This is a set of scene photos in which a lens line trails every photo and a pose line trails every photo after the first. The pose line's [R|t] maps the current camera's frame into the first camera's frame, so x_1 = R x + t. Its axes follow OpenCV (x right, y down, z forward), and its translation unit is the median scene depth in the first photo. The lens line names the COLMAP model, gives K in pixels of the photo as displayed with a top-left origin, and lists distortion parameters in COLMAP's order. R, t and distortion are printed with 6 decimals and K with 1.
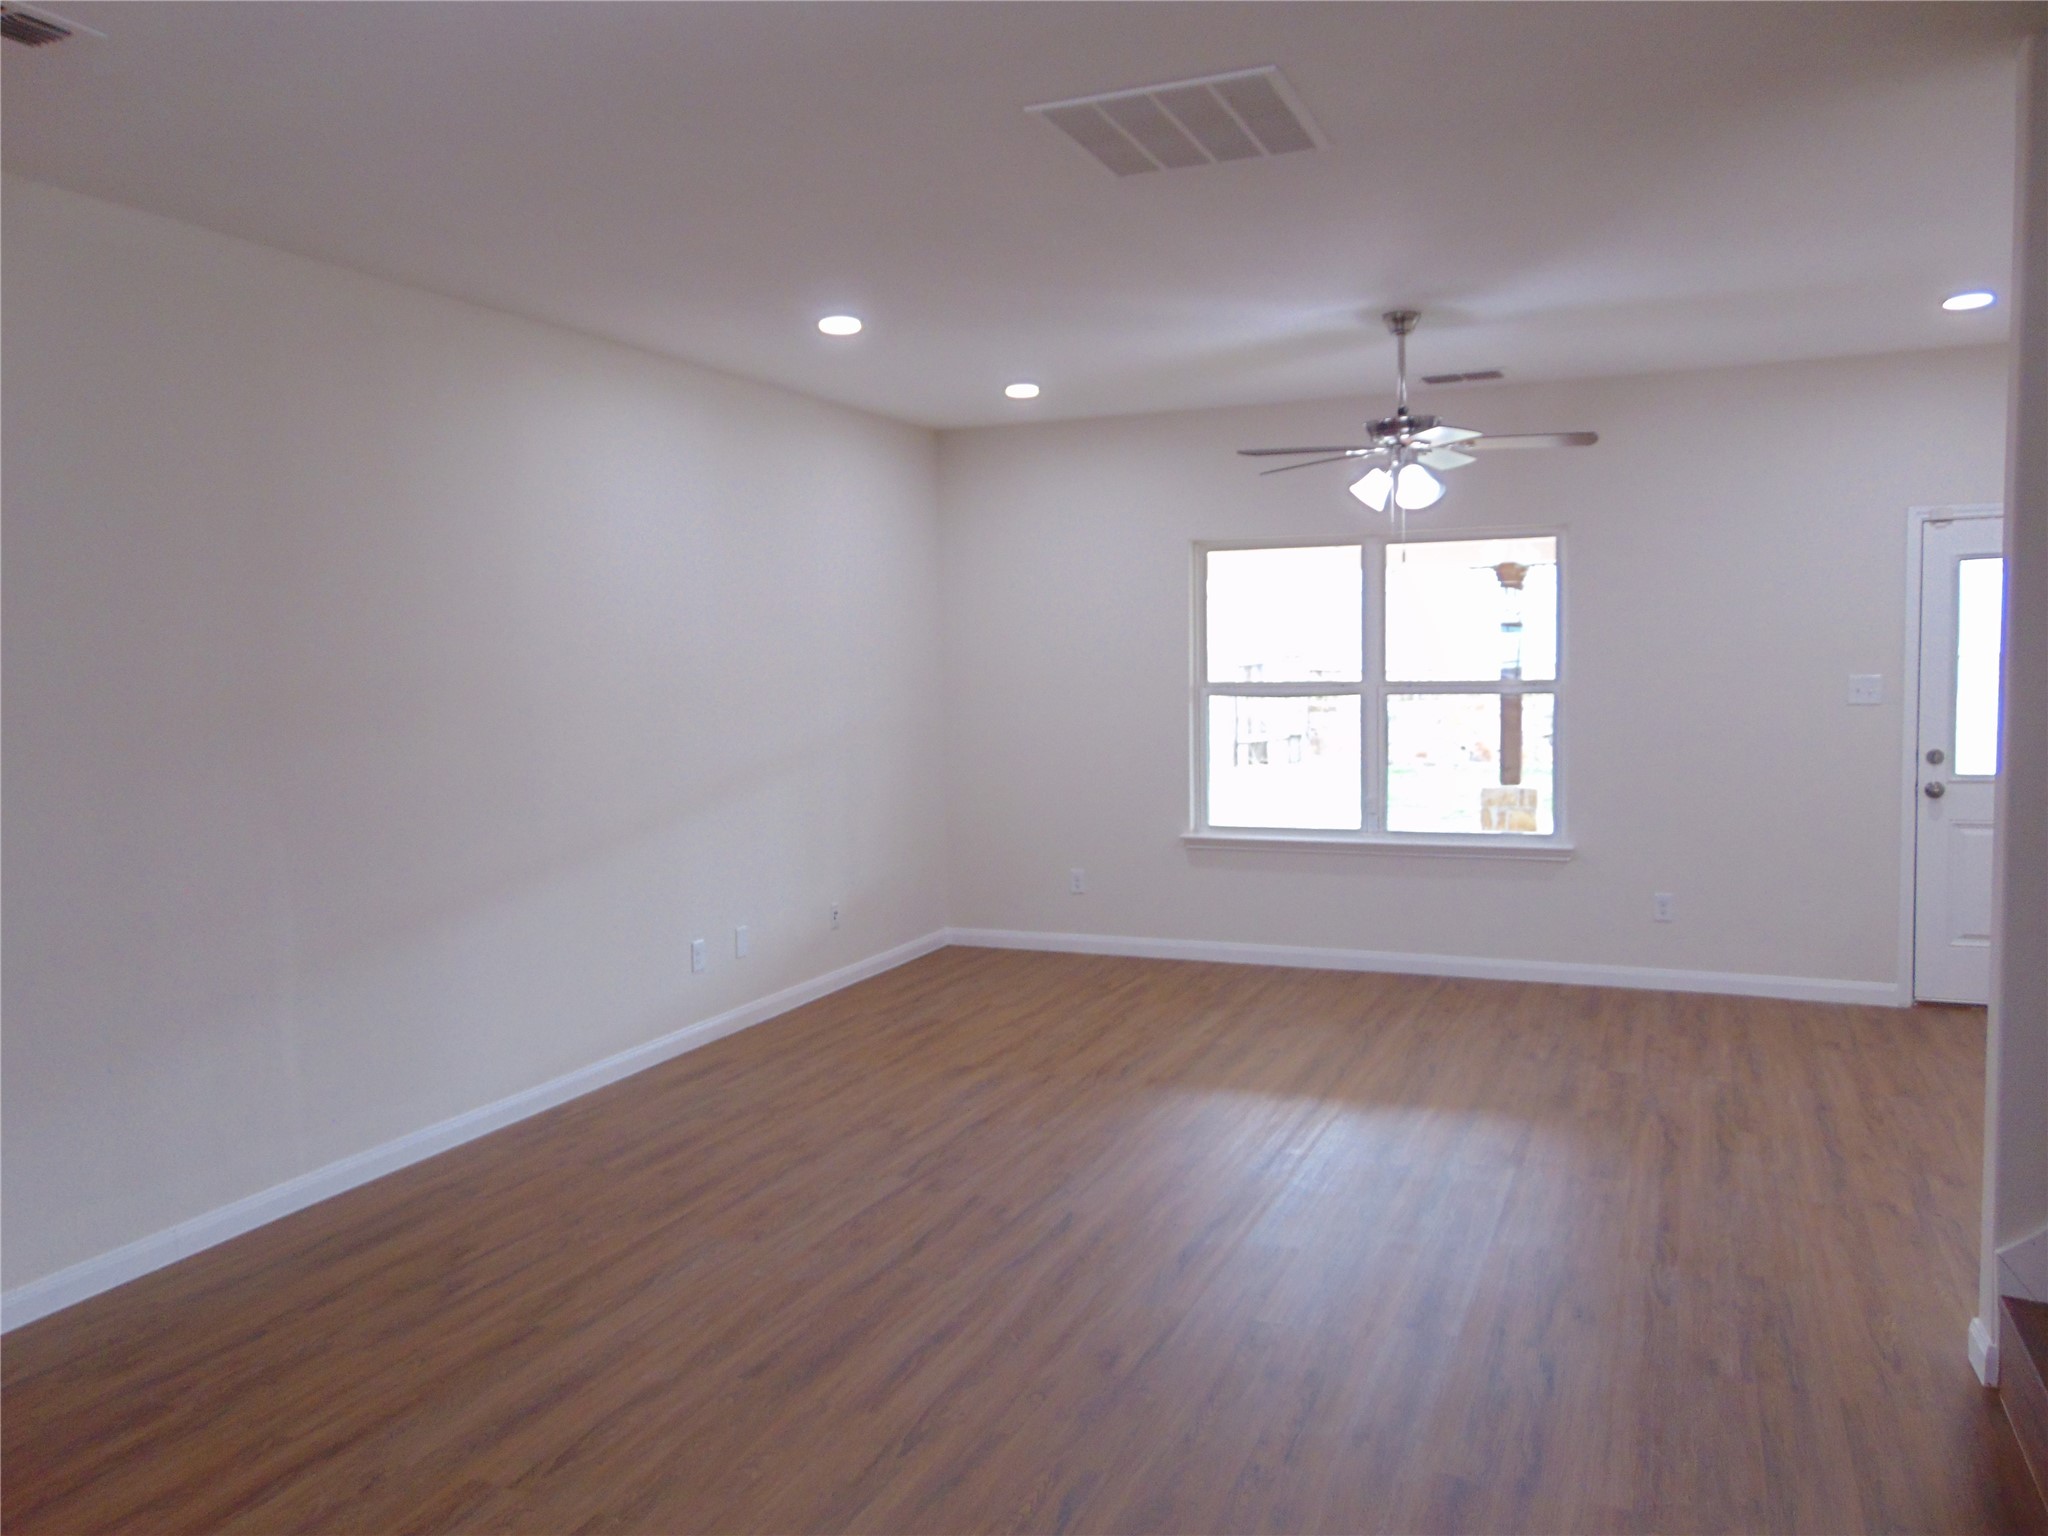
lens RADIAL K [[1537.7, 0, 1024.5], [0, 1537.7, 778.0], [0, 0, 1]] dist [-0.044269, 0.099311]
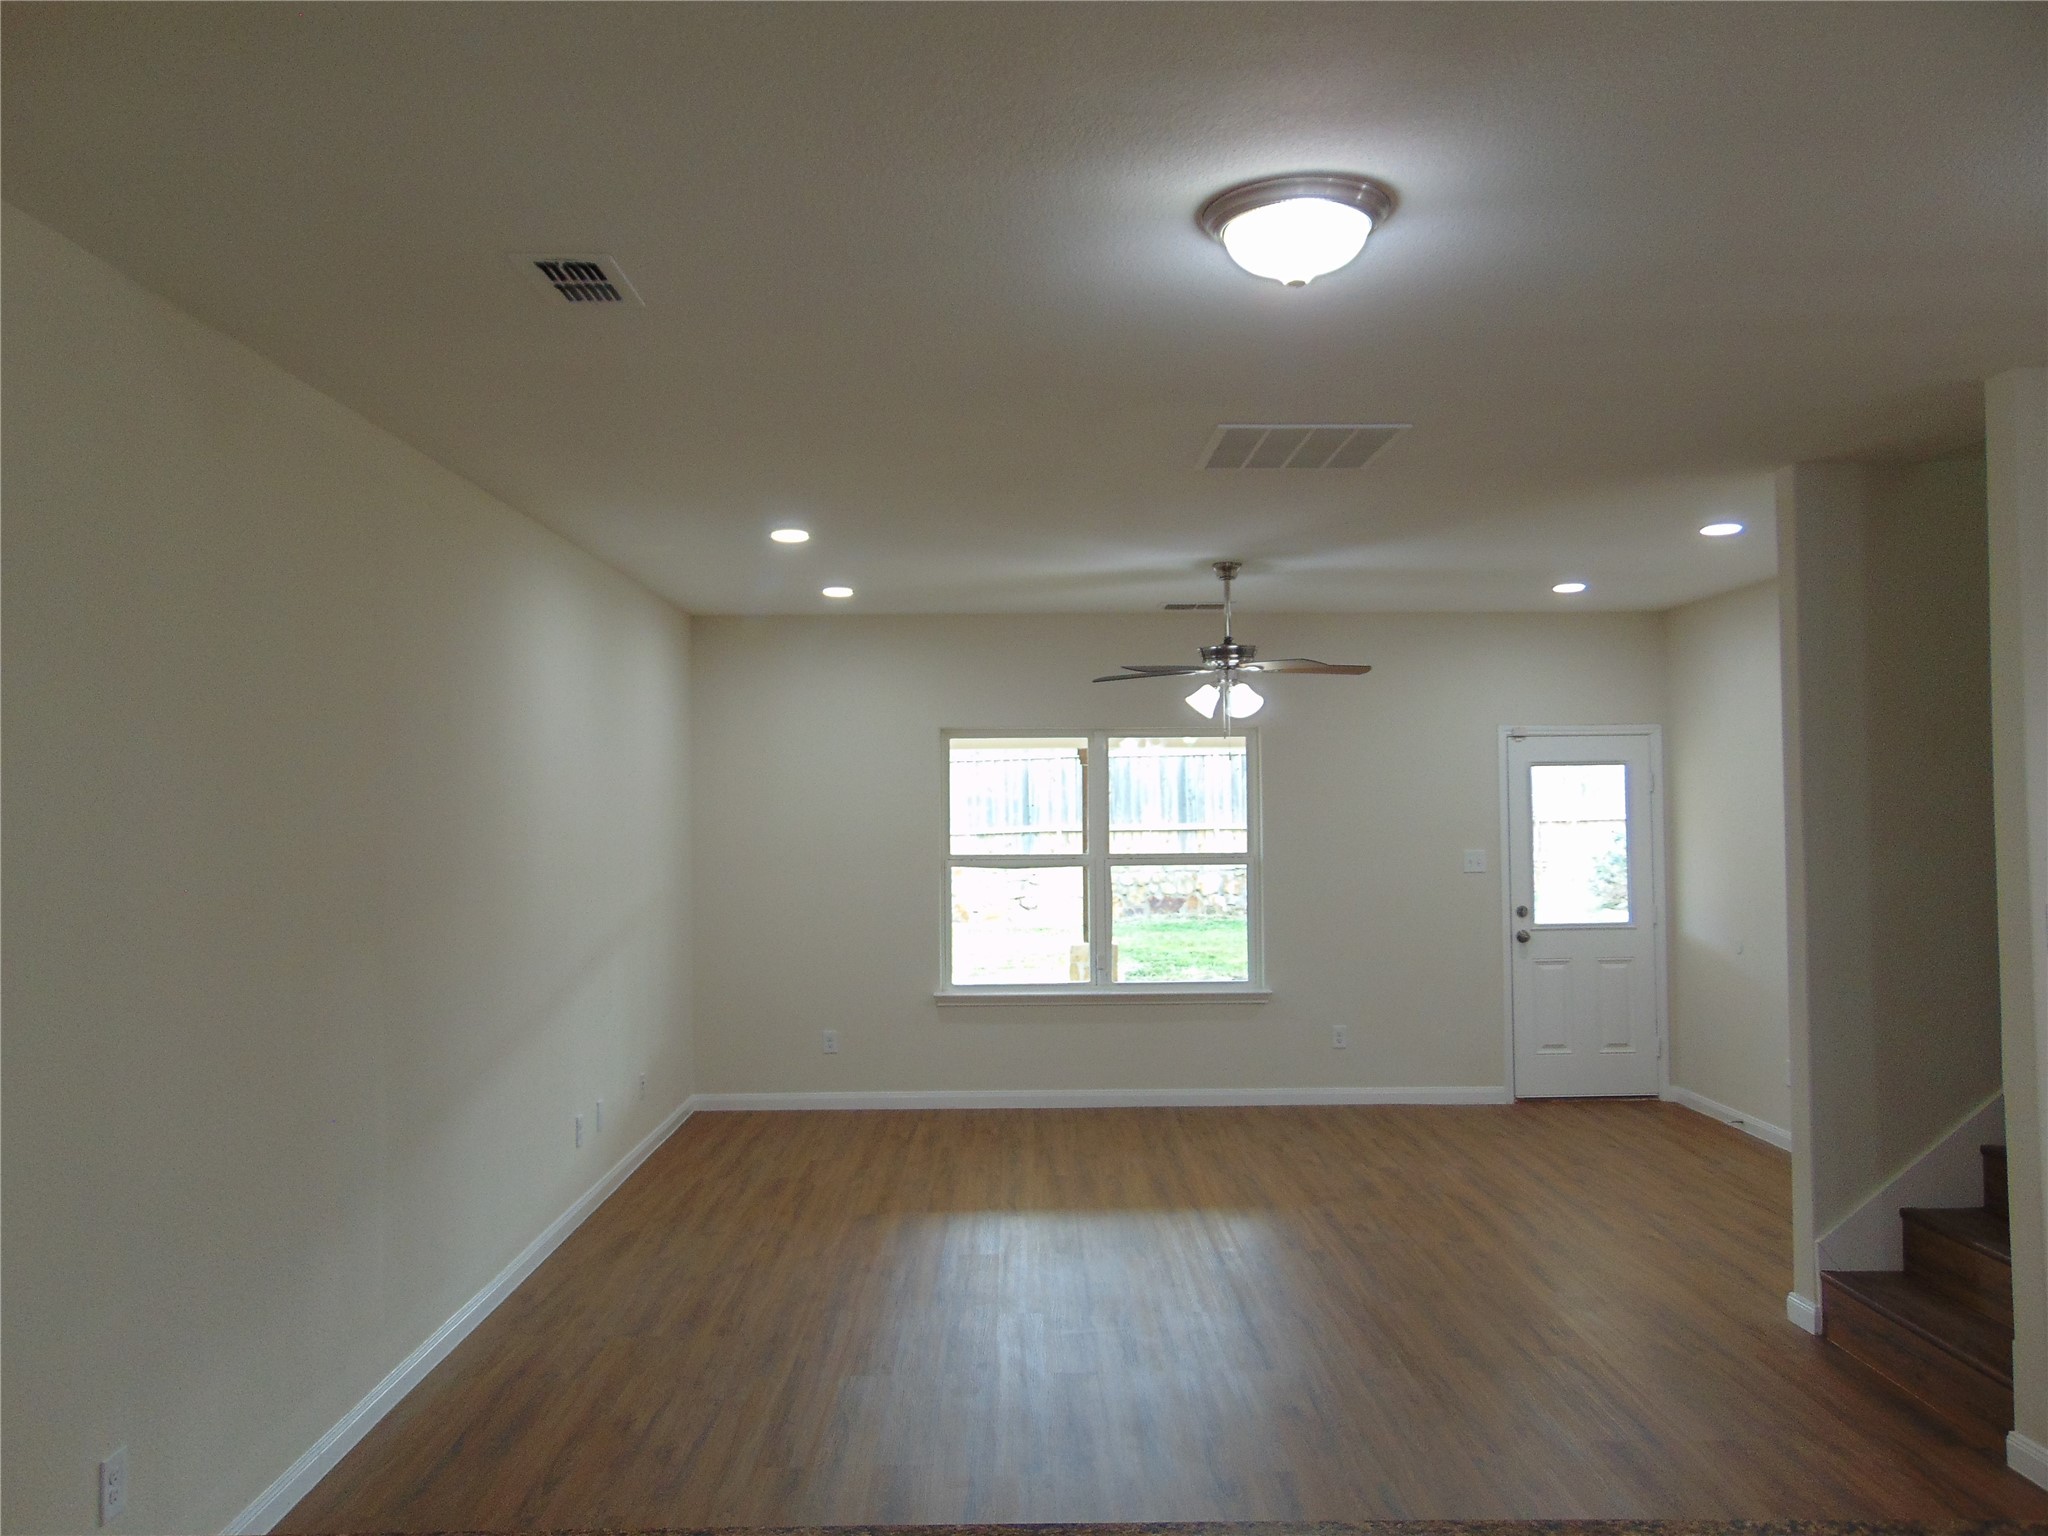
lens RADIAL K [[1537.7, 0, 1024.5], [0, 1537.7, 778.0], [0, 0, 1]] dist [-0.044269, 0.099311]
pose [[0.913182, 0.019774, 0.407071, -0.344750], [0.023374, 0.994637, -0.100750, -0.005213], [-0.406881, 0.101518, 0.907823, -0.046244]]
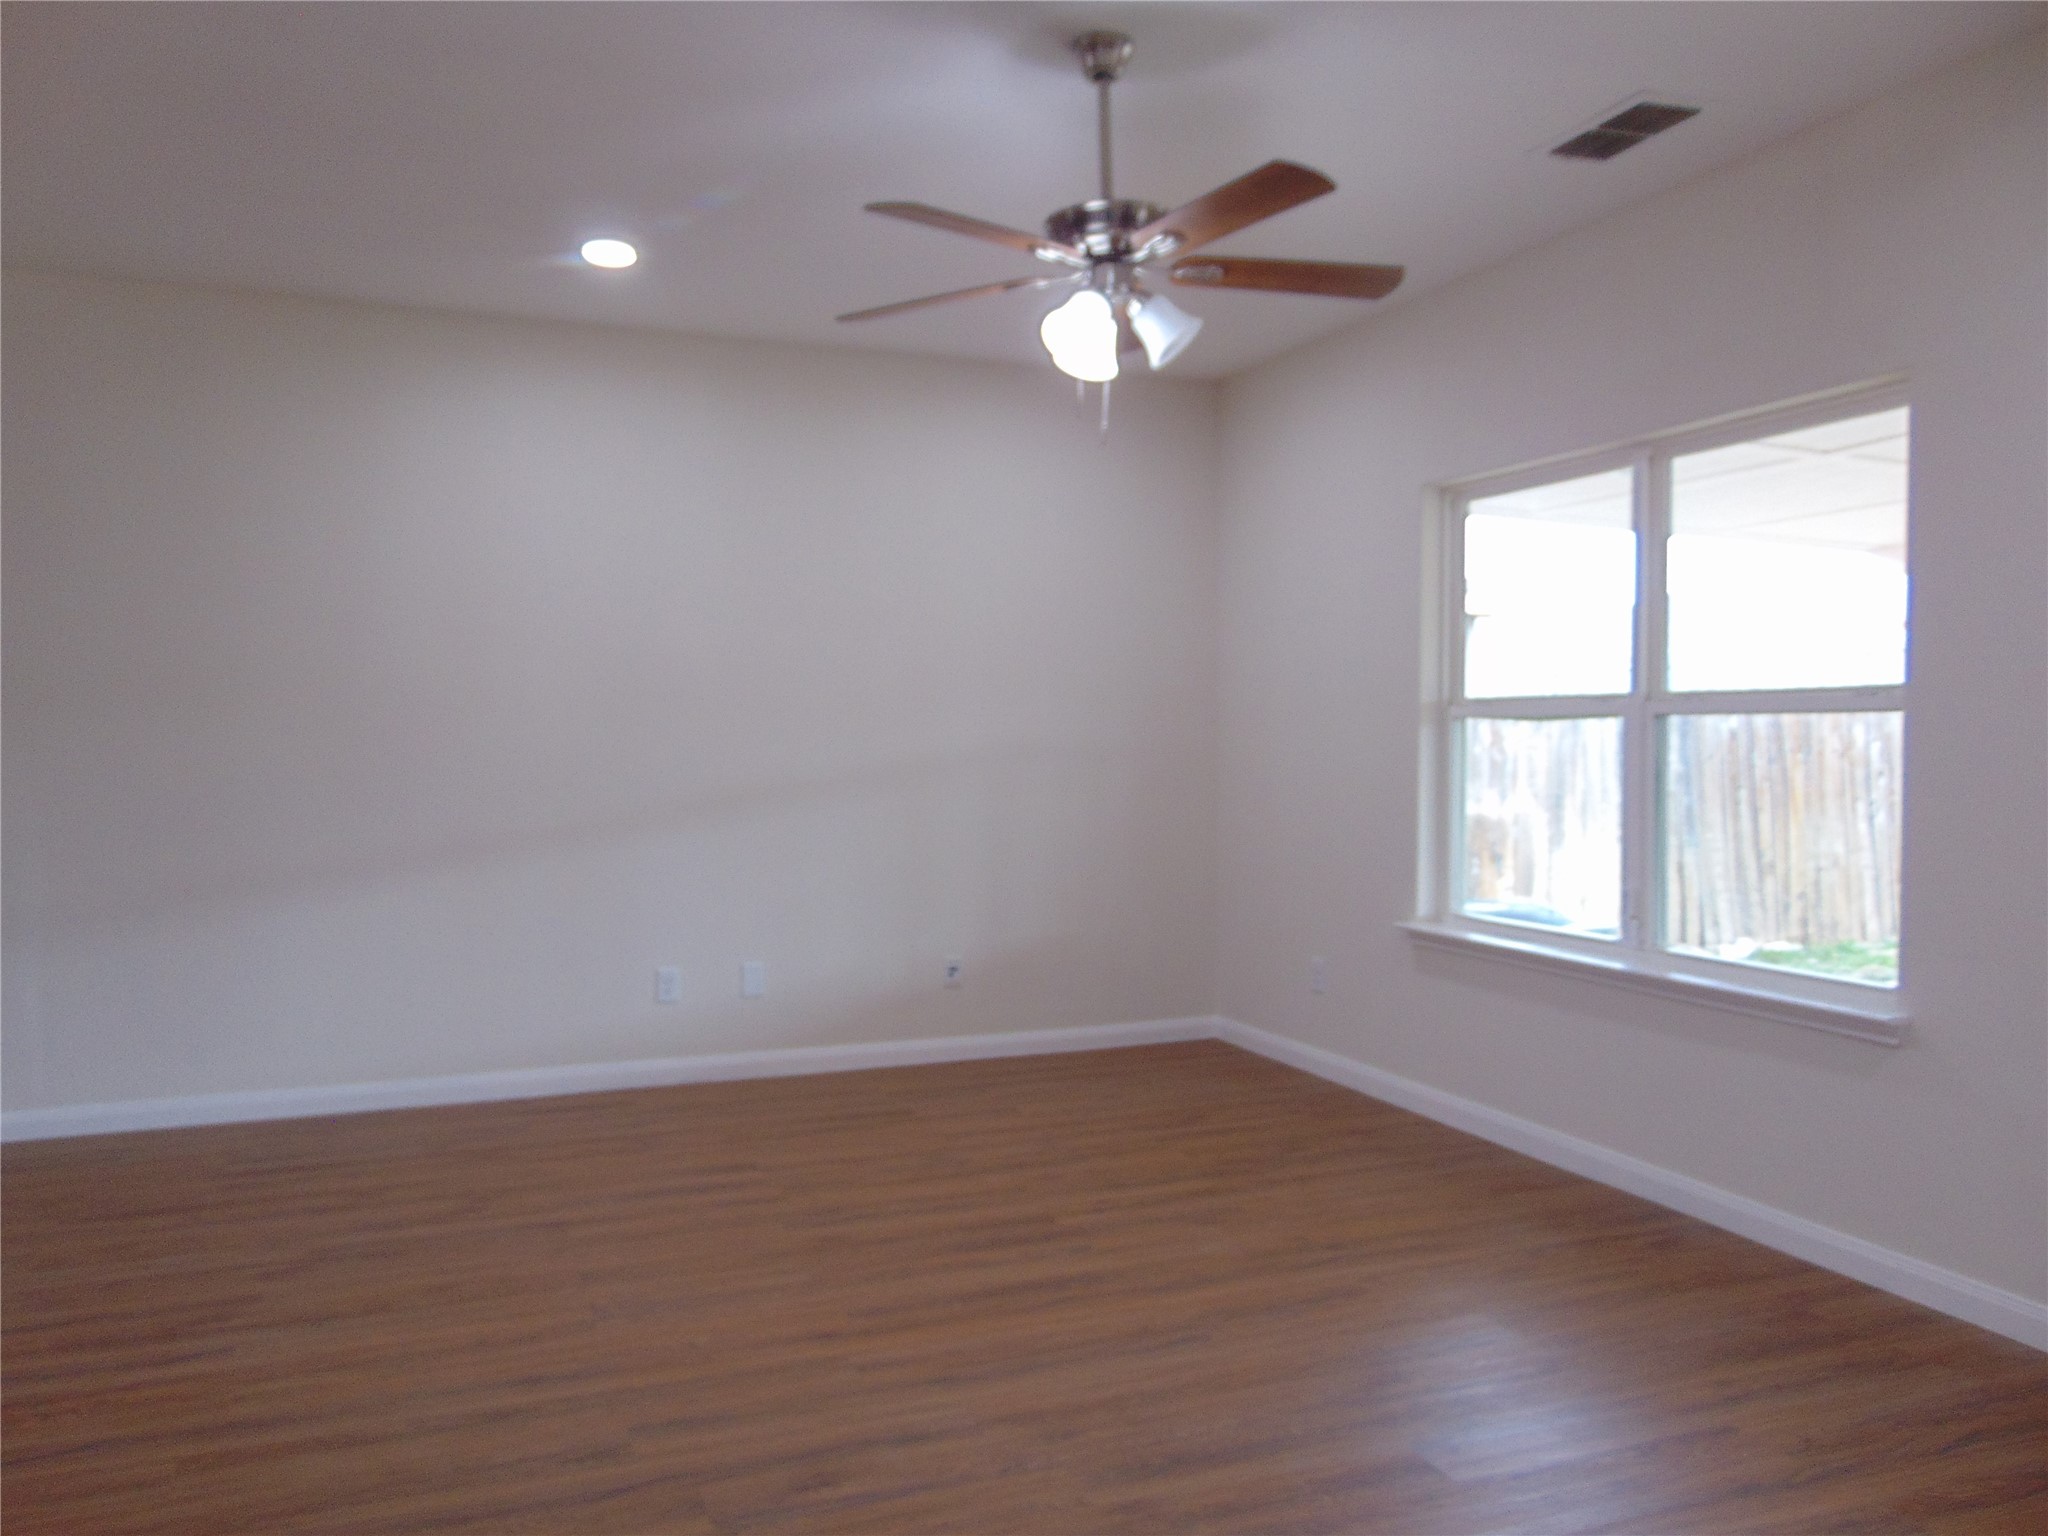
lens RADIAL K [[1537.7, 0, 1024.5], [0, 1537.7, 778.0], [0, 0, 1]] dist [-0.044269, 0.099311]
pose [[0.710414, 0.039124, -0.702696, 0.543264], [-0.069039, 0.997512, -0.014260, -0.006680], [0.700390, 0.058644, 0.711347, 0.479471]]
